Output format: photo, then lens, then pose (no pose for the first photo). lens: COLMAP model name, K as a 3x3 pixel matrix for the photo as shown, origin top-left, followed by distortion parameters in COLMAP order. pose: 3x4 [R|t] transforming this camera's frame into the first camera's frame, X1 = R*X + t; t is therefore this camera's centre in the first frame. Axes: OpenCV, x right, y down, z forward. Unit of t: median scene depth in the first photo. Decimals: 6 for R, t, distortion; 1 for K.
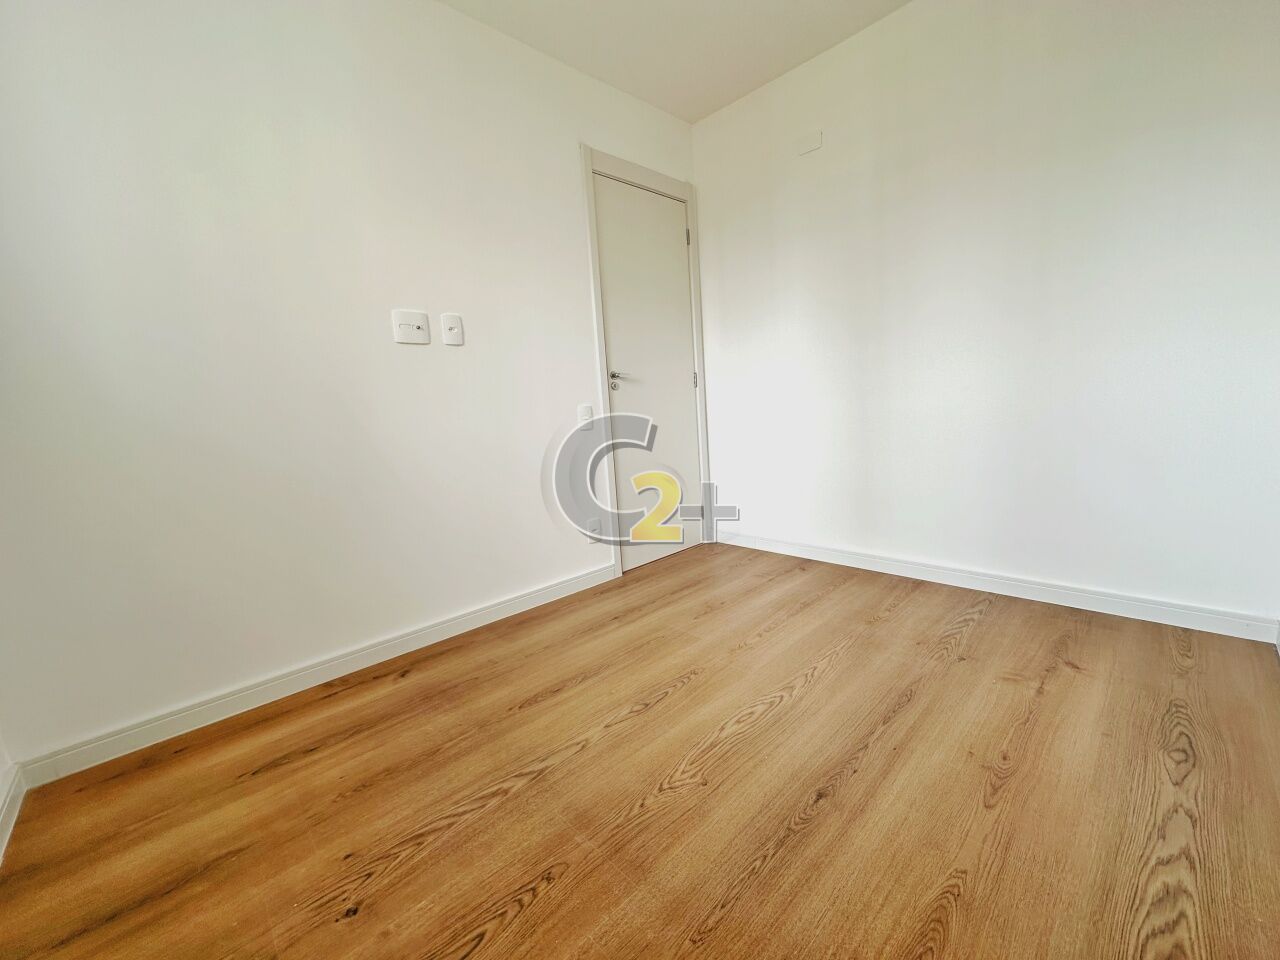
lens RADIAL K [[513.3, 0, 639.9], [0, 513.3, 478.8], [0, 0, 1]] dist [0.001104, 0.000055]
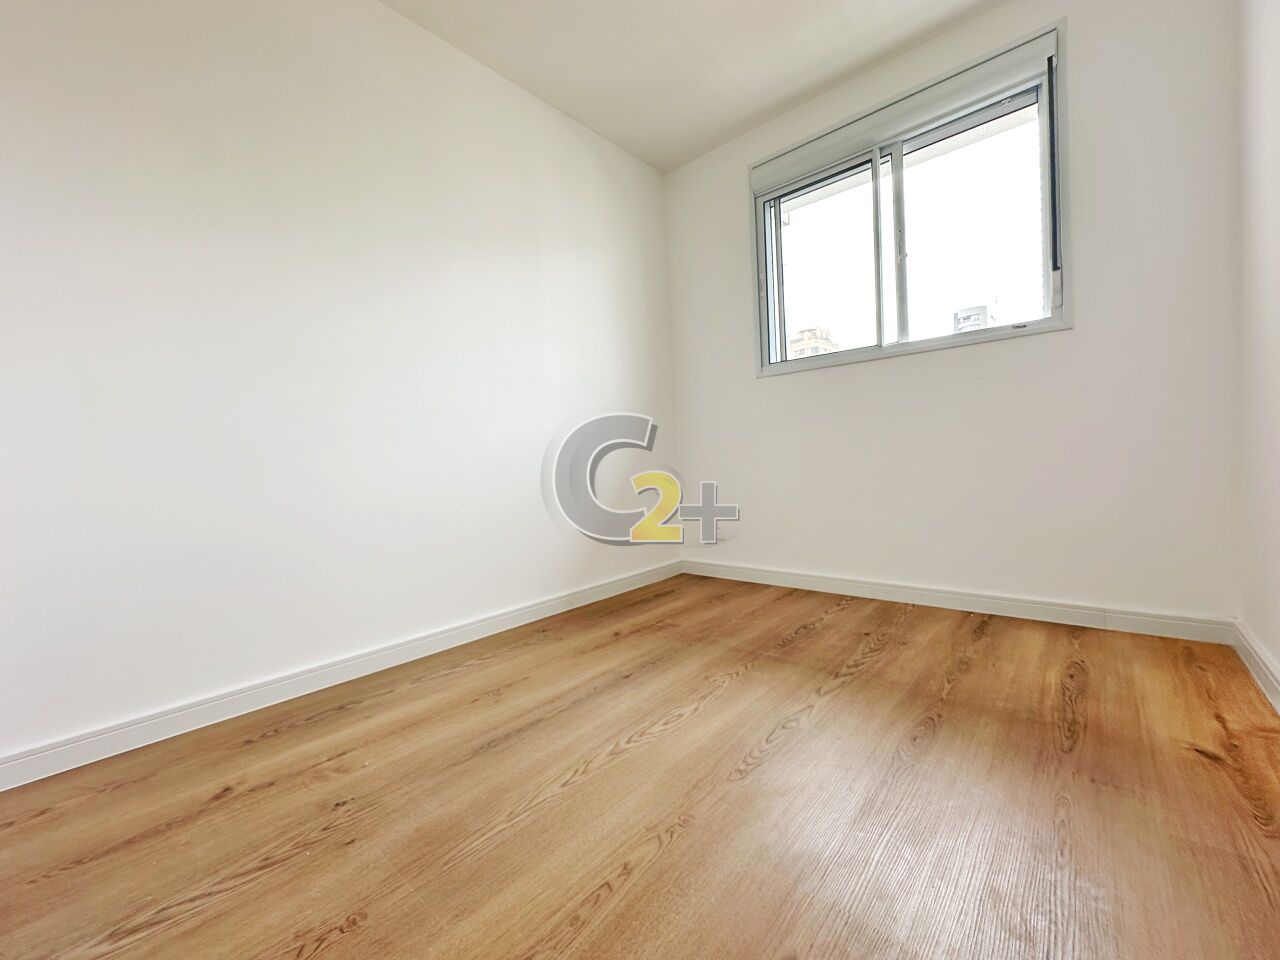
lens RADIAL K [[513.3, 0, 639.5], [0, 513.3, 482.8], [0, 0, 1]] dist [0.001104, 0.000055]
pose [[-0.990341, 0.115210, -0.077141, 0.324832], [0.098928, 0.976970, 0.189057, -0.177790], [0.097145, 0.179600, -0.978931, 2.077426]]
